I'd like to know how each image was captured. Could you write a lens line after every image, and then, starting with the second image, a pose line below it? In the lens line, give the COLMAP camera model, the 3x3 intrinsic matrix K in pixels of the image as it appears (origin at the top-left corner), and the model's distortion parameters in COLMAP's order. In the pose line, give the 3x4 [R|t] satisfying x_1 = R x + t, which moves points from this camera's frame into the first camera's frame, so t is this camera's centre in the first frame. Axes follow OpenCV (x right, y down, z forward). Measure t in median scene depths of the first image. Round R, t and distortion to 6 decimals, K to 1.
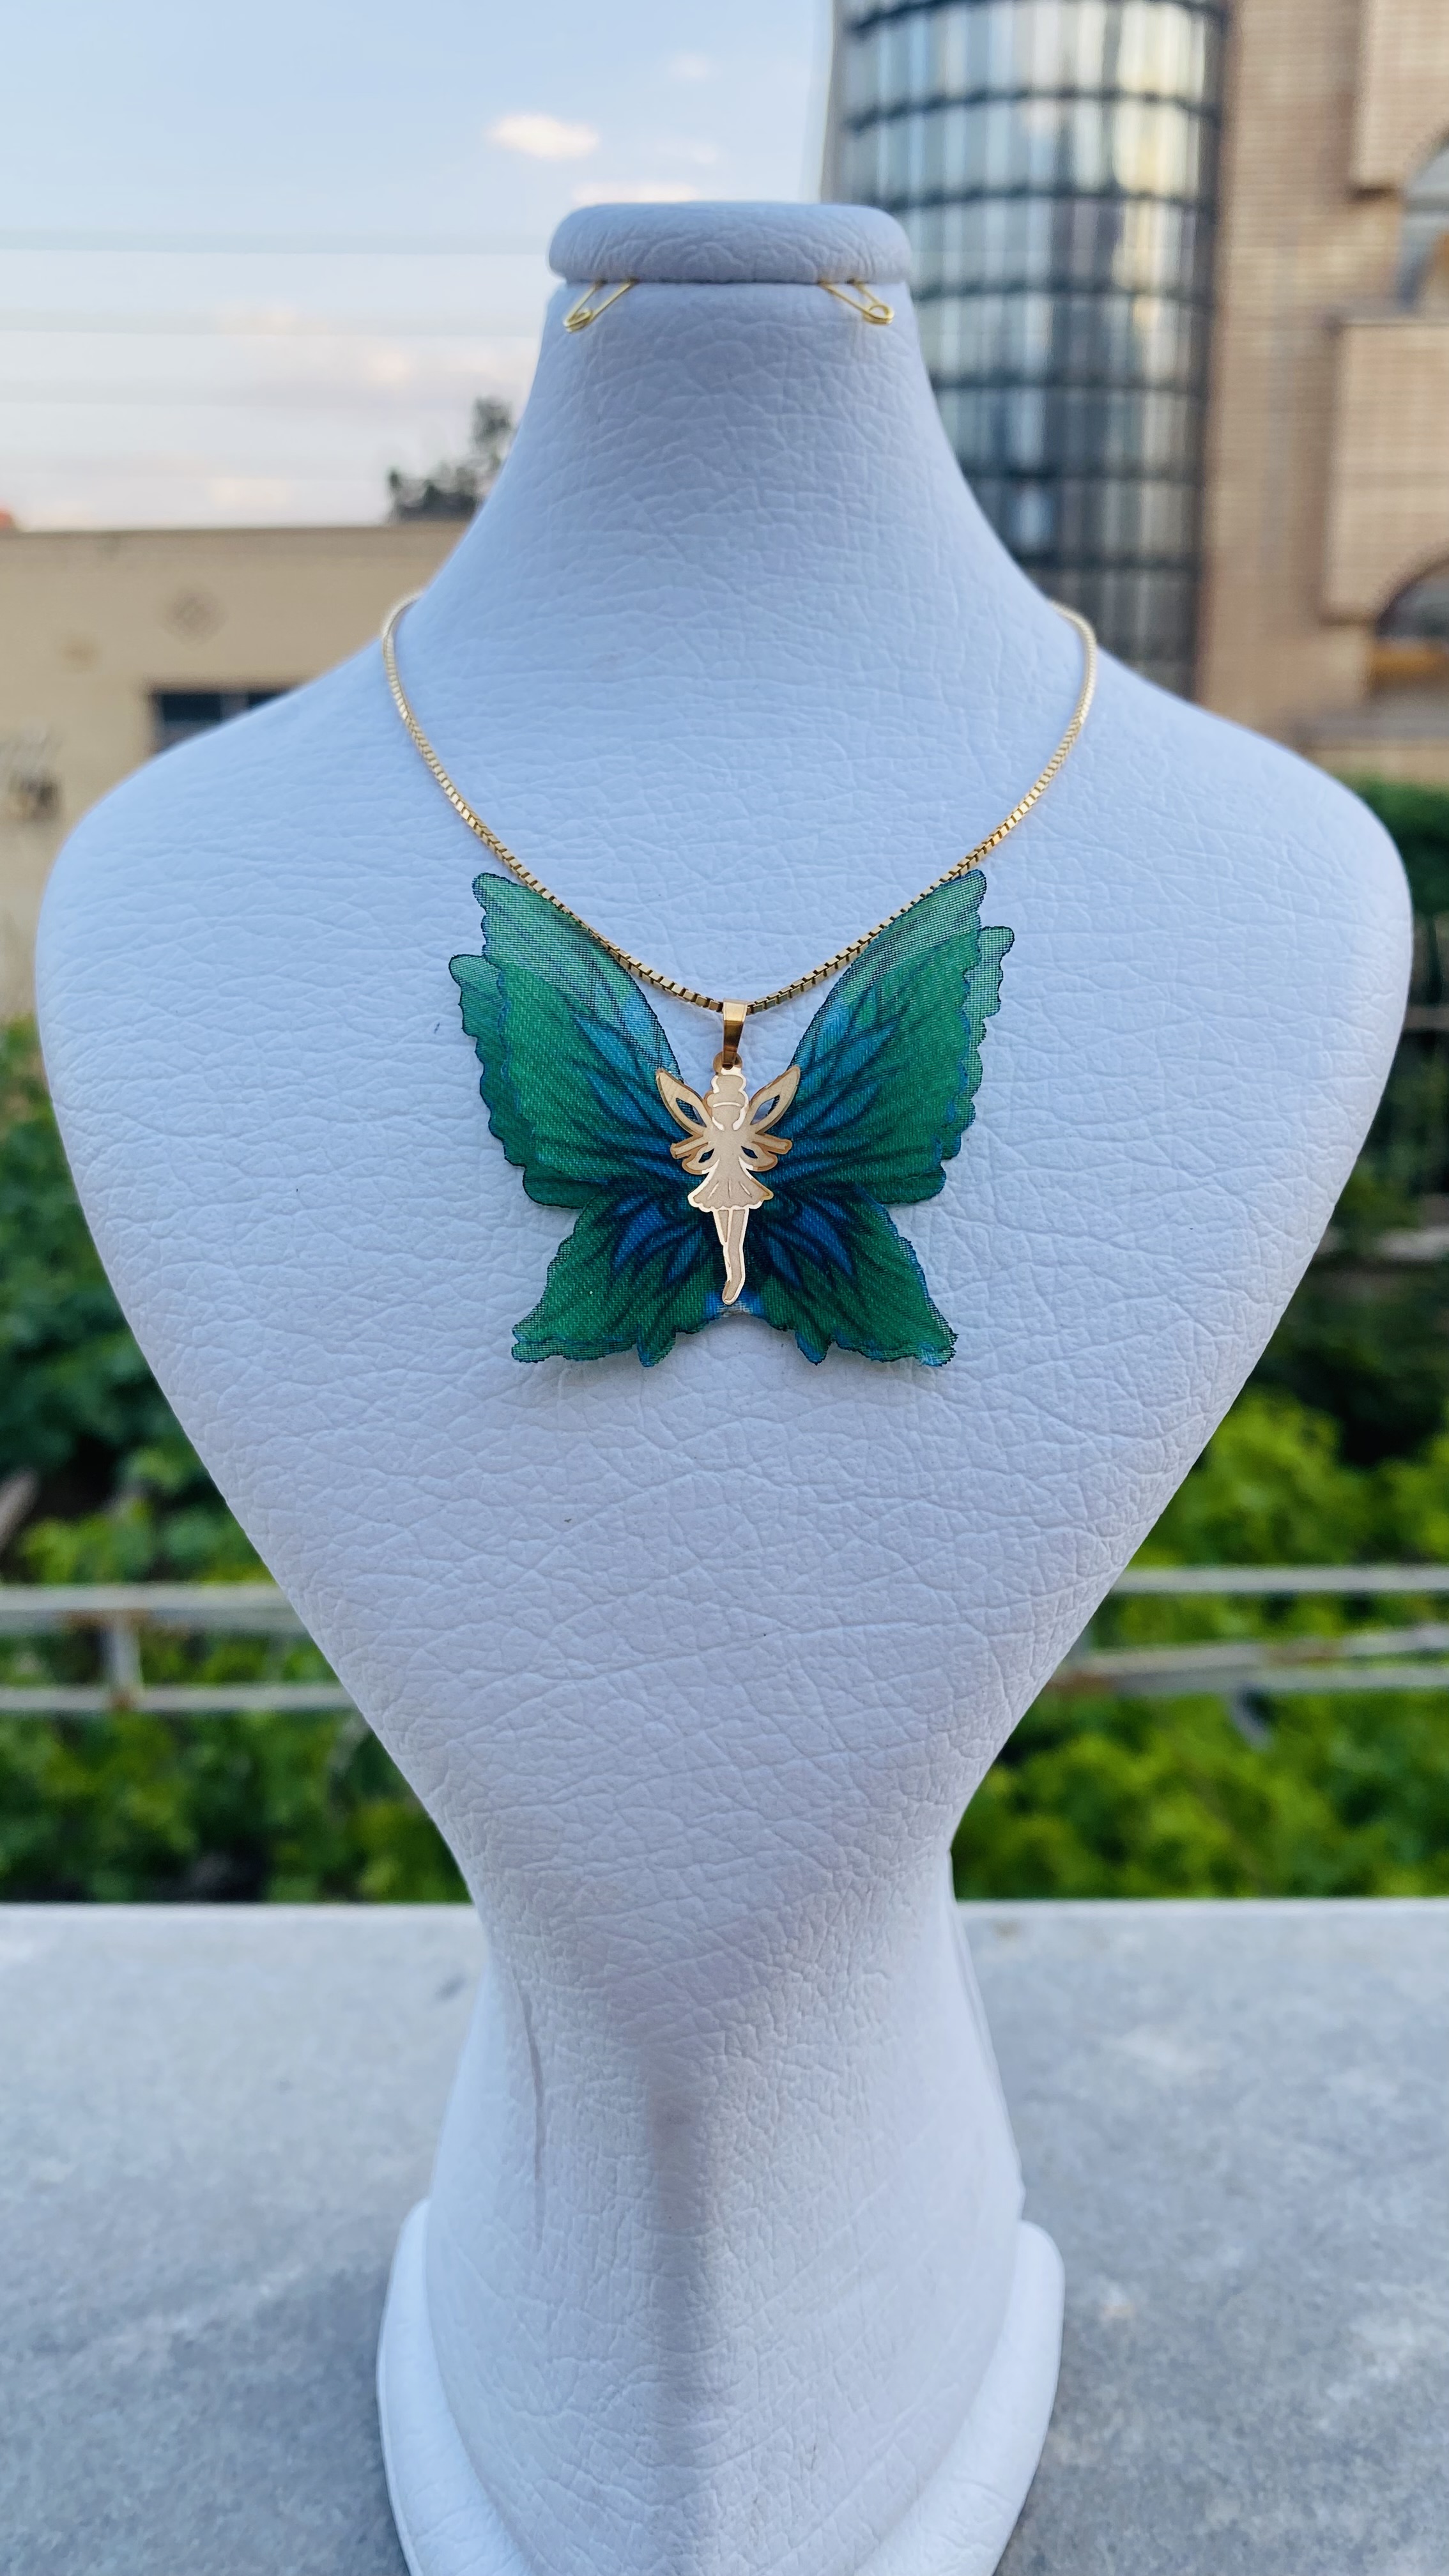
lens RADIAL K [[1983.4, 0, 702.5], [0, 1983.4, 1267.0], [0, 0, 1]] dist [-0.024744, 0.015024]
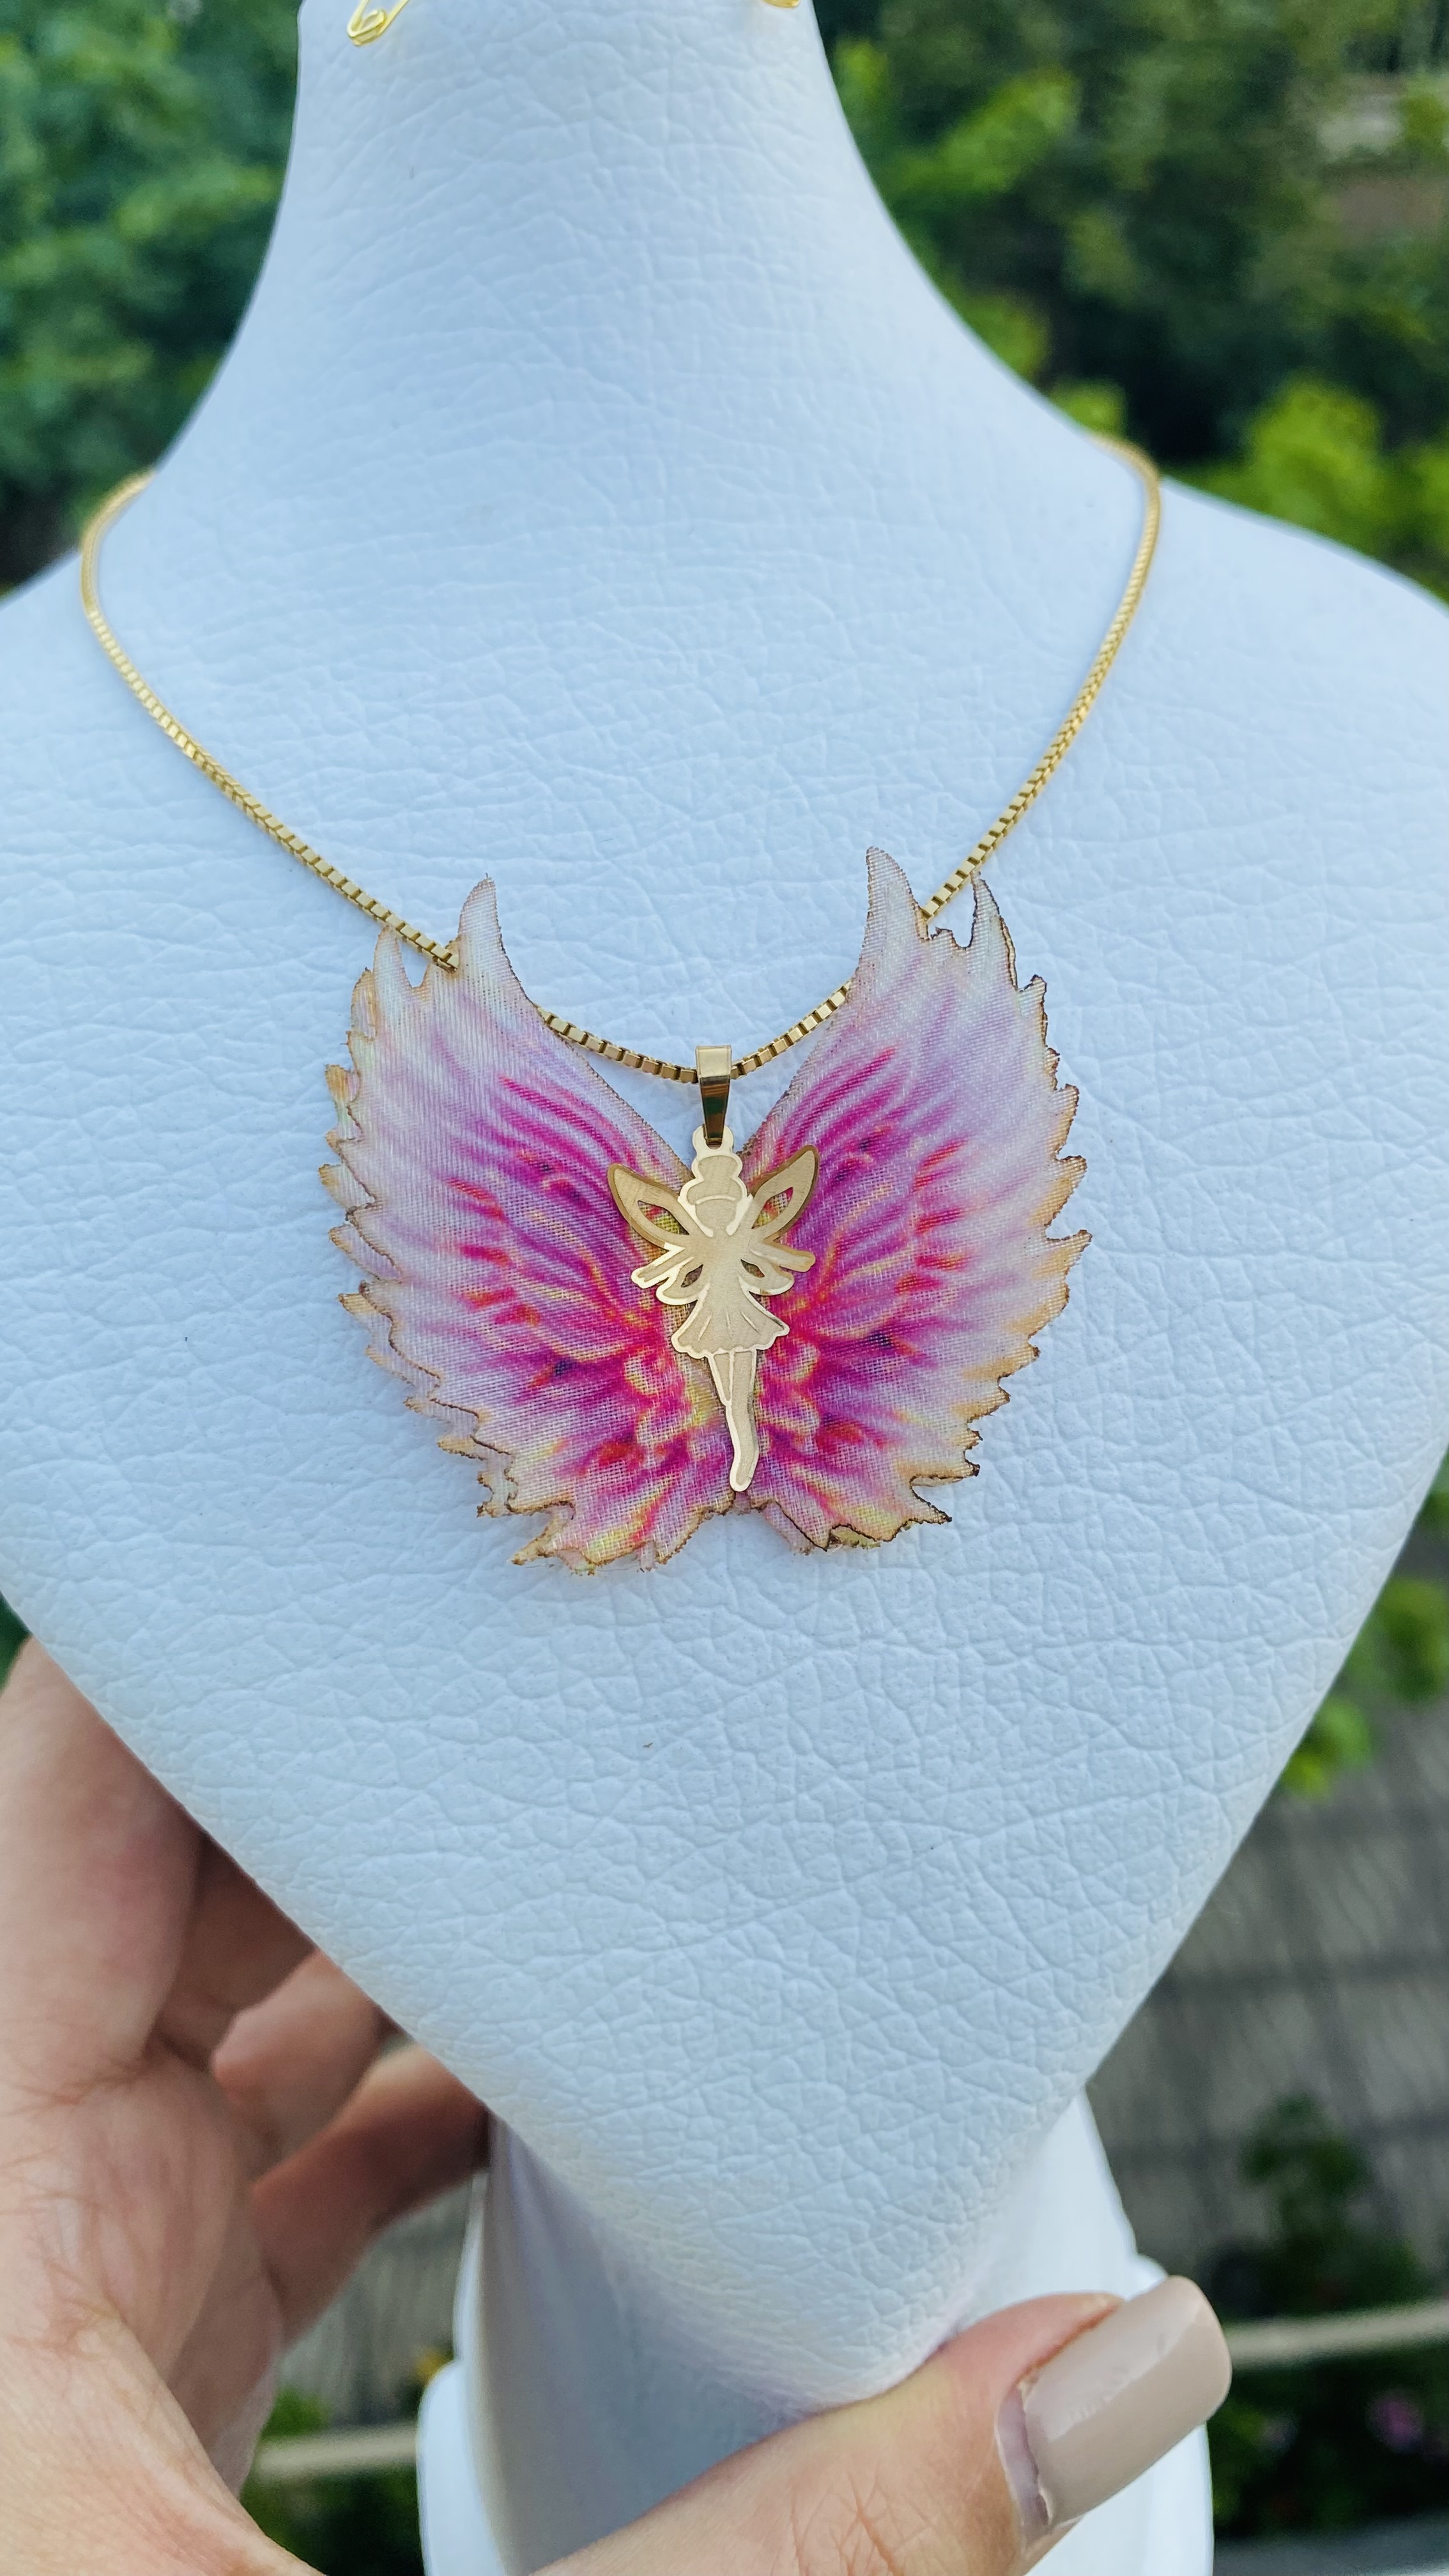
lens RADIAL K [[1990.0, 0, 725.9], [0, 1990.0, 1268.8], [0, 0, 1]] dist [-0.043652, 0.013475]
pose [[0.981152, -0.143589, 0.129318, -0.103159], [0.131283, 0.986372, 0.099168, -0.104910], [-0.141795, -0.080322, 0.986632, 0.282594]]
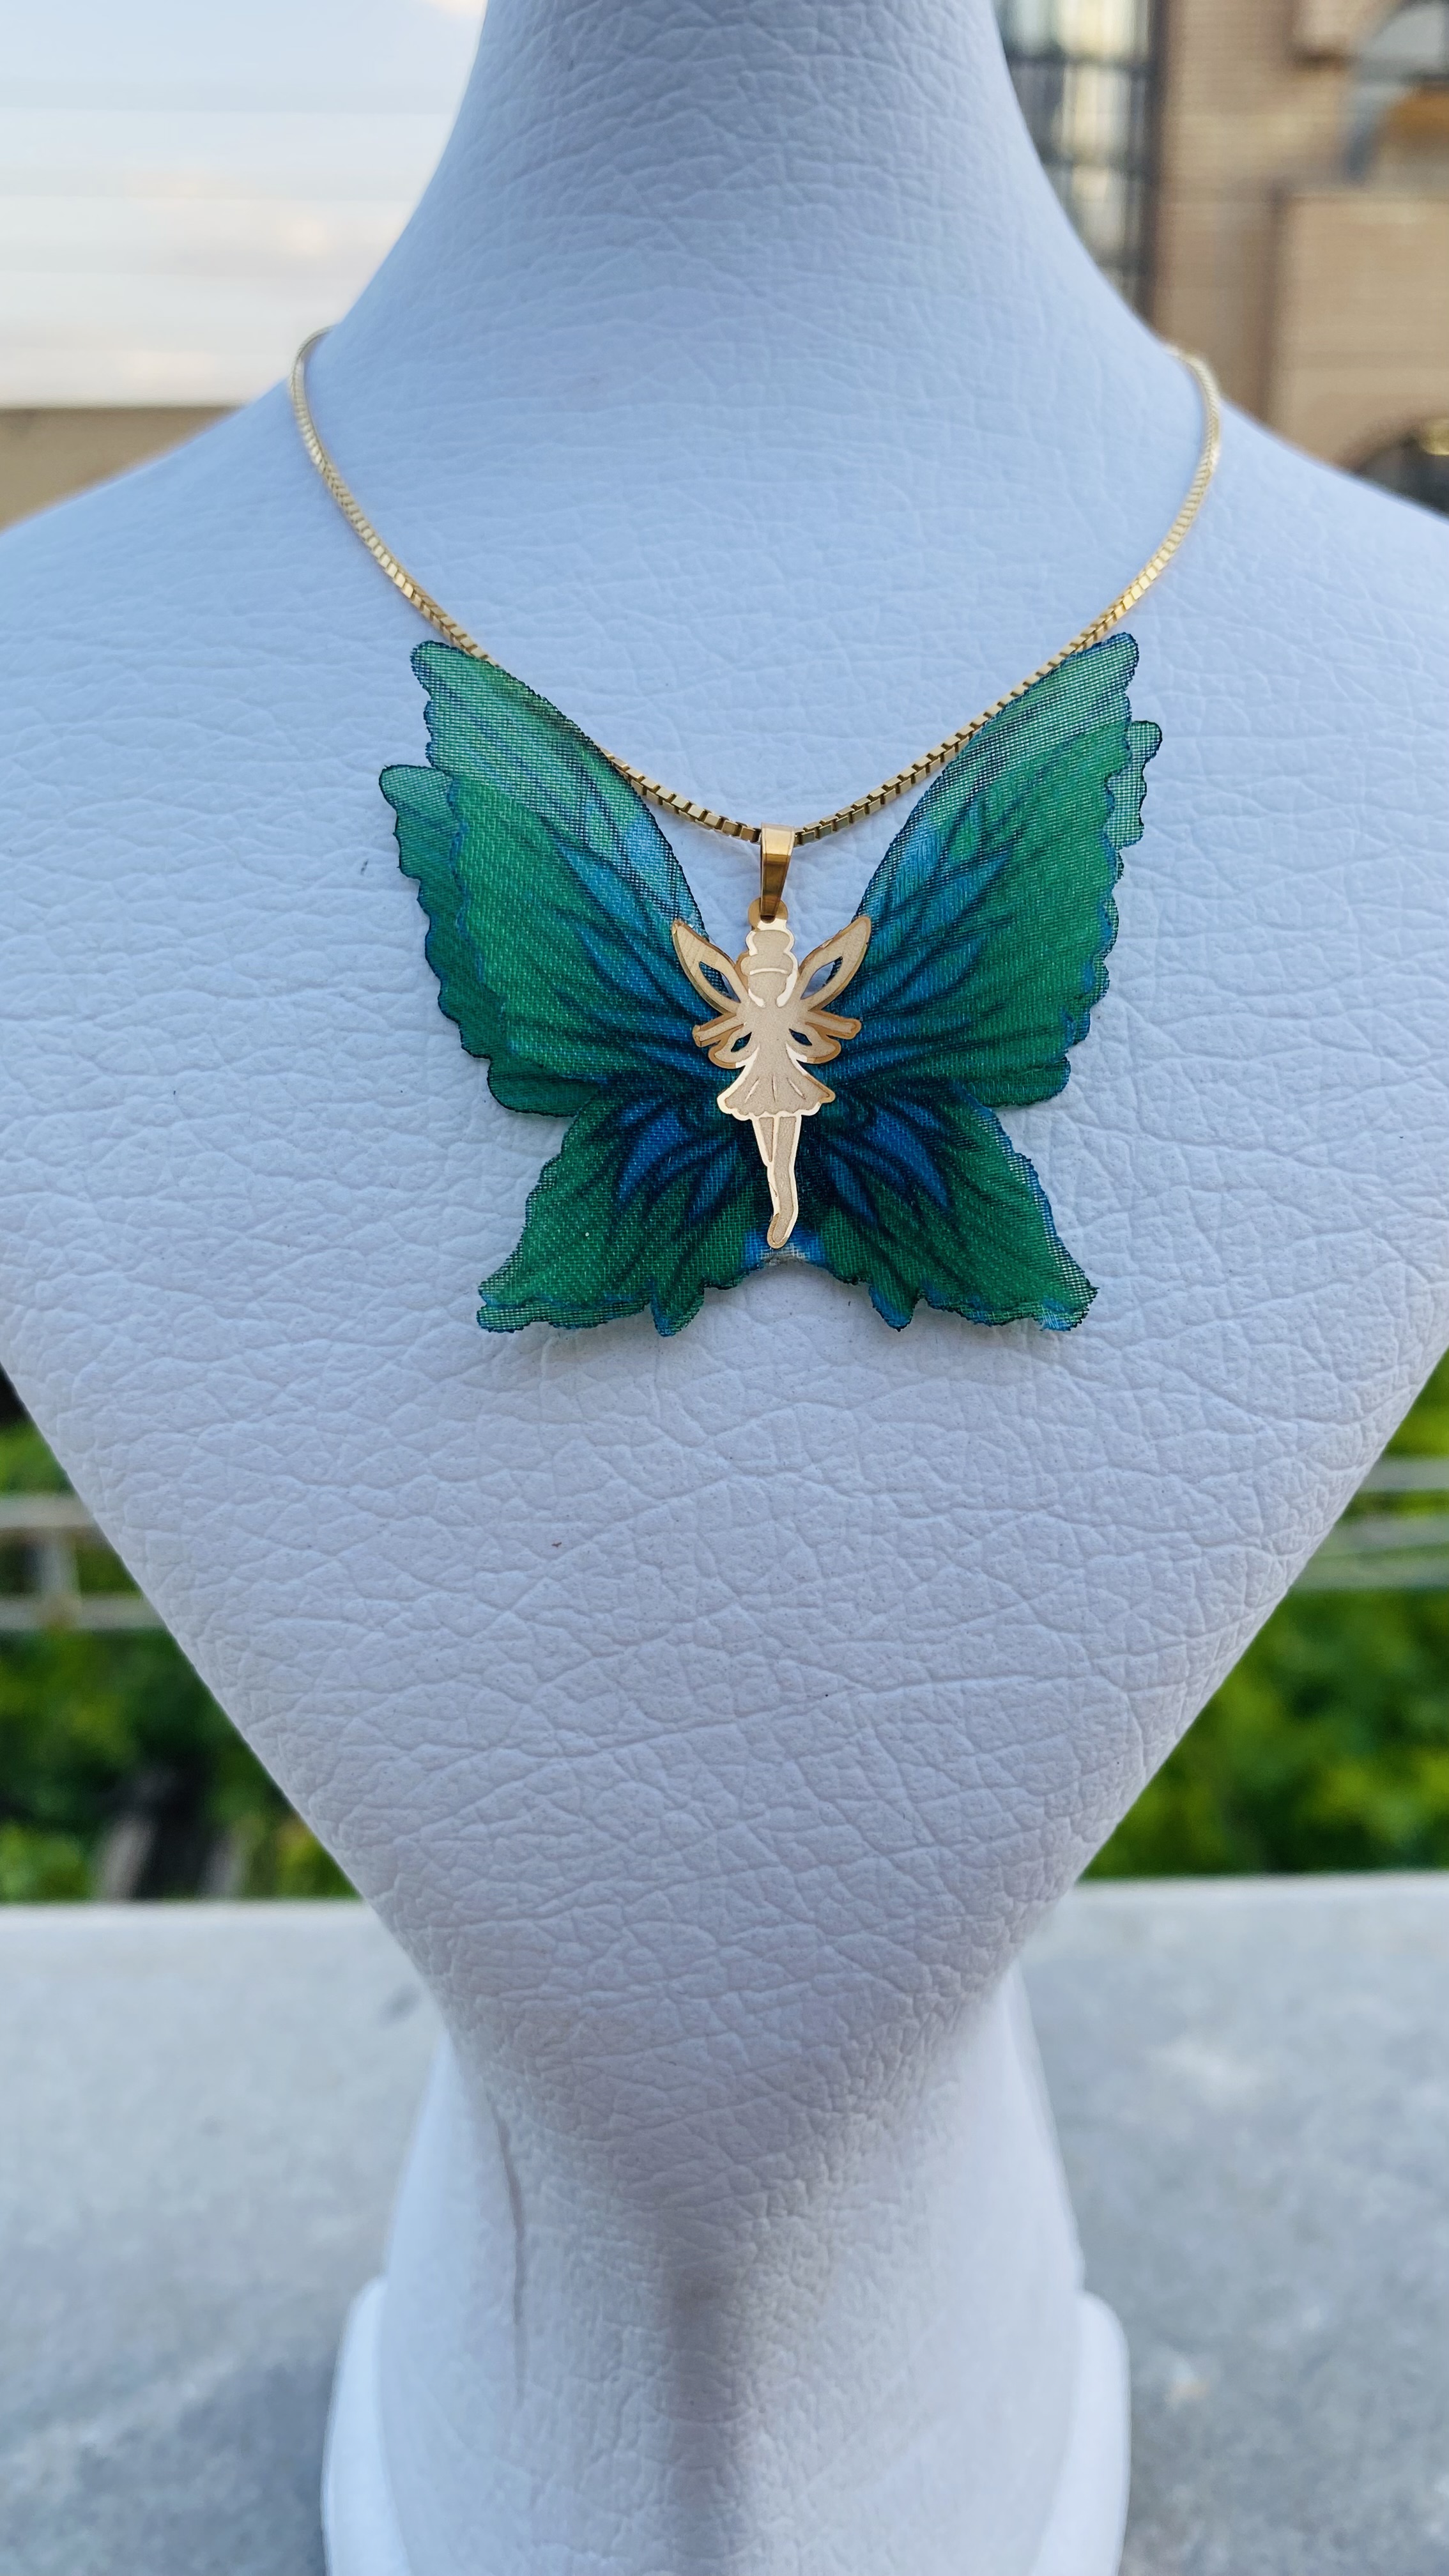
lens RADIAL K [[1990.0, 0, 705.8], [0, 1990.0, 1264.8], [0, 0, 1]] dist [-0.043652, 0.013475]
pose [[0.999414, -0.009336, 0.032940, -0.034398], [0.007646, 0.998666, 0.051066, -0.011124], [-0.033372, -0.050785, 0.998152, 0.260770]]
